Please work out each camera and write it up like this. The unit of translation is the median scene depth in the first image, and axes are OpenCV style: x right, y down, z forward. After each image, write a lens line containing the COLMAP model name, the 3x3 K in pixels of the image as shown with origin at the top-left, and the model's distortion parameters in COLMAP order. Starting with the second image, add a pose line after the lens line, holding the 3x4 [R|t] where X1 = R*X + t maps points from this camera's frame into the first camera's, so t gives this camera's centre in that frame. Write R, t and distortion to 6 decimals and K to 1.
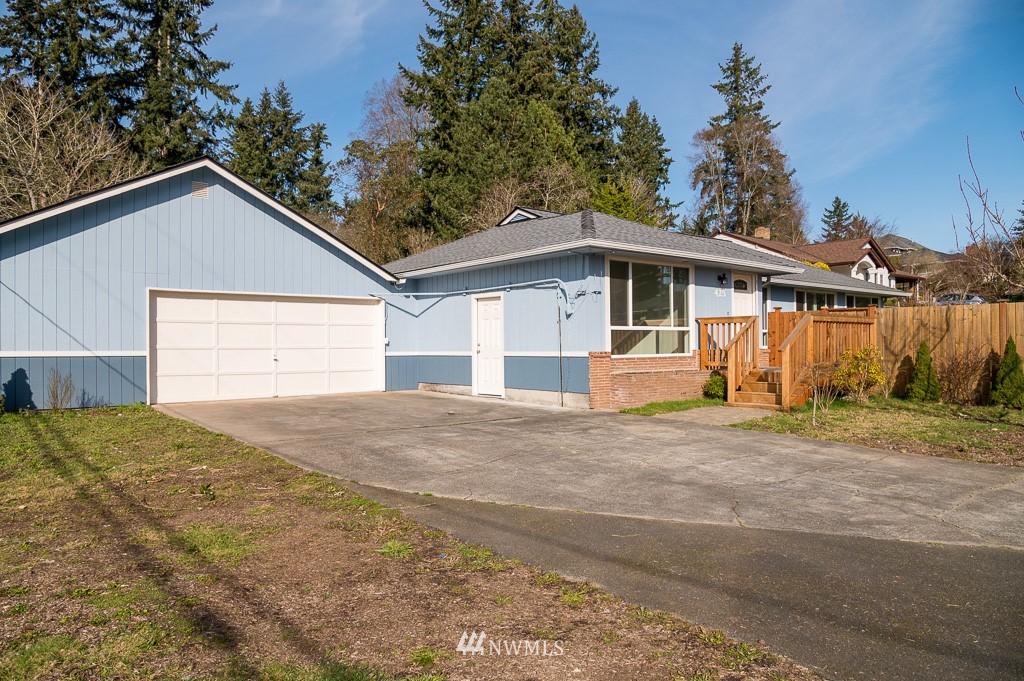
lens RADIAL K [[723.7, 0, 517.5], [0, 723.7, 343.2], [0, 0, 1]] dist [-0.055618, 0.024094]
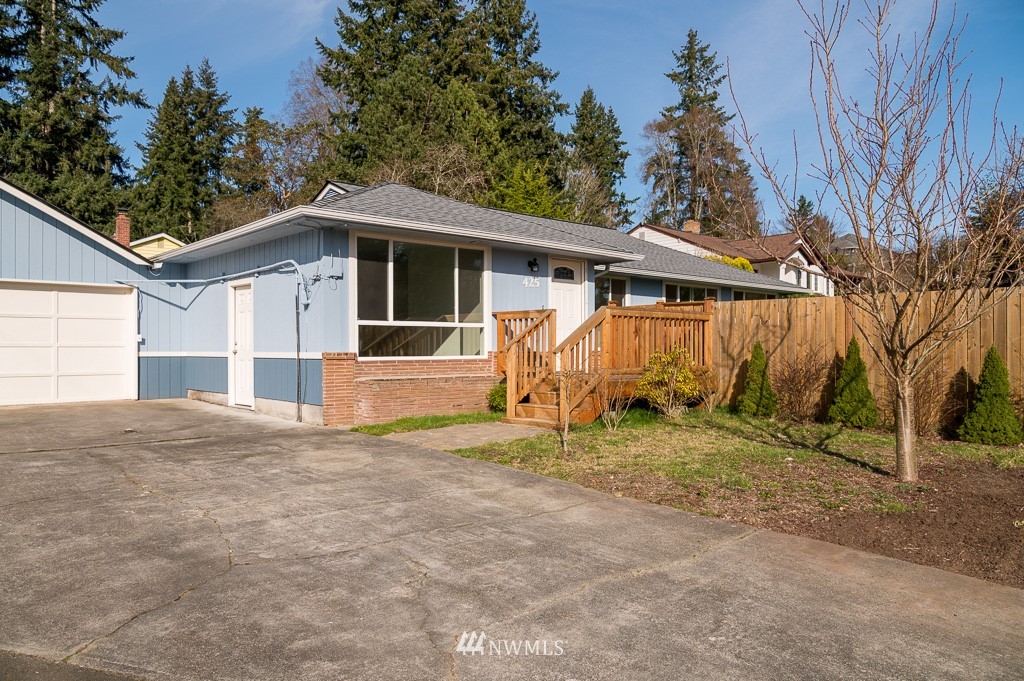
lens RADIAL K [[723.7, 0, 570.3], [0, 723.7, 349.2], [0, 0, 1]] dist [-0.055618, 0.024094]
pose [[0.998224, 0.006780, 0.059180, 0.115983], [-0.007040, 0.999966, 0.004178, 0.001131], [-0.059150, -0.004587, 0.998239, 0.073895]]
